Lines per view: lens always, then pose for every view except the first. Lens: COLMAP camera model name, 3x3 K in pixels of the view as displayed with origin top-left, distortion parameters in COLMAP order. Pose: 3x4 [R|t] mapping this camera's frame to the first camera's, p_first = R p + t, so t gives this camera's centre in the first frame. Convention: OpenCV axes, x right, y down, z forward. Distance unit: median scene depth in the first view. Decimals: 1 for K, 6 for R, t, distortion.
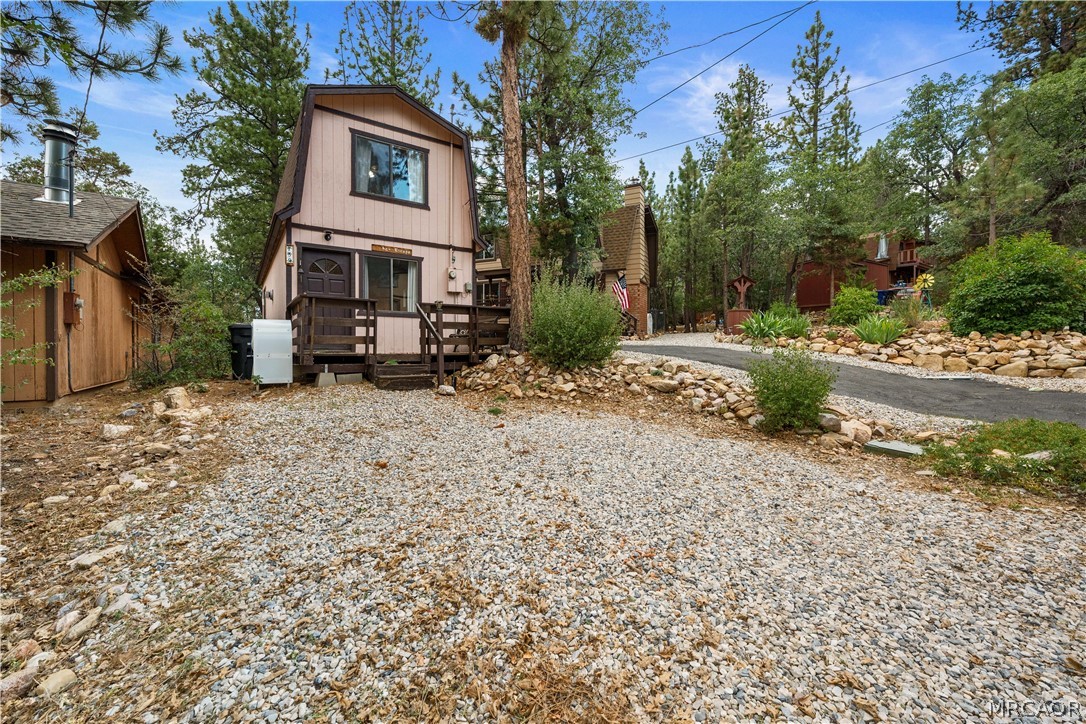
lens RADIAL K [[444.3, 0, 539.8], [0, 444.3, 357.8], [0, 0, 1]] dist [-0.000966, -0.000034]
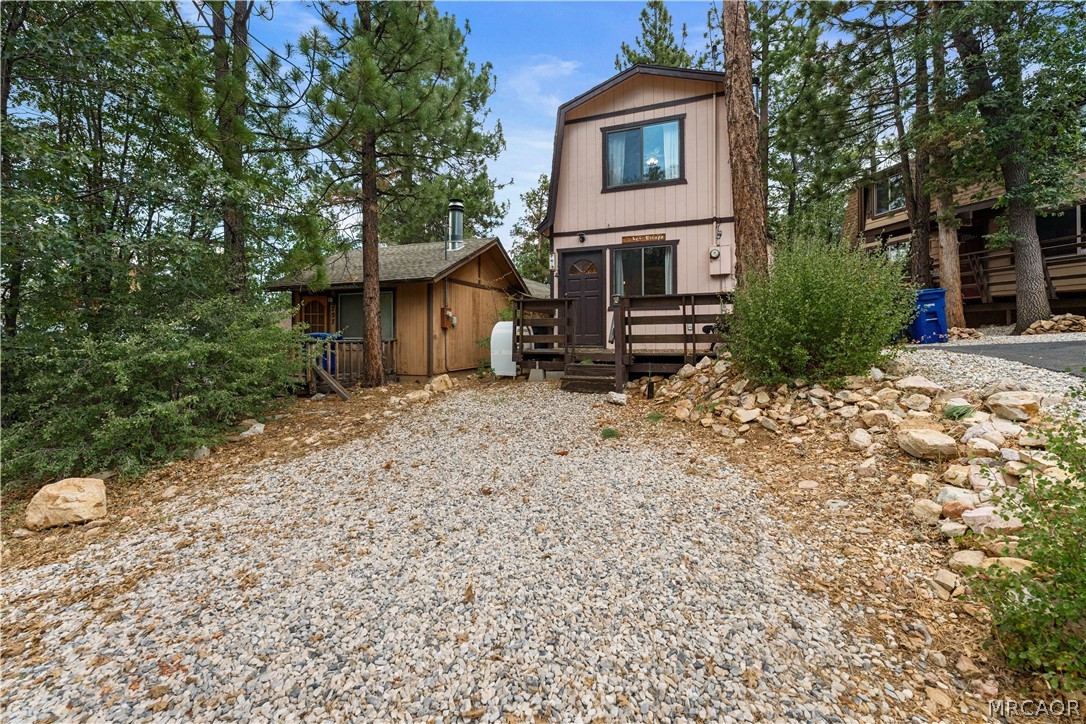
lens RADIAL K [[444.3, 0, 524.1], [0, 444.3, 337.5], [0, 0, 1]] dist [-0.000966, -0.000034]
pose [[0.551721, 0.002223, -0.834025, 0.319917], [-0.011279, 0.999925, -0.004796, -0.029376], [0.833952, 0.012053, 0.551705, 0.292259]]
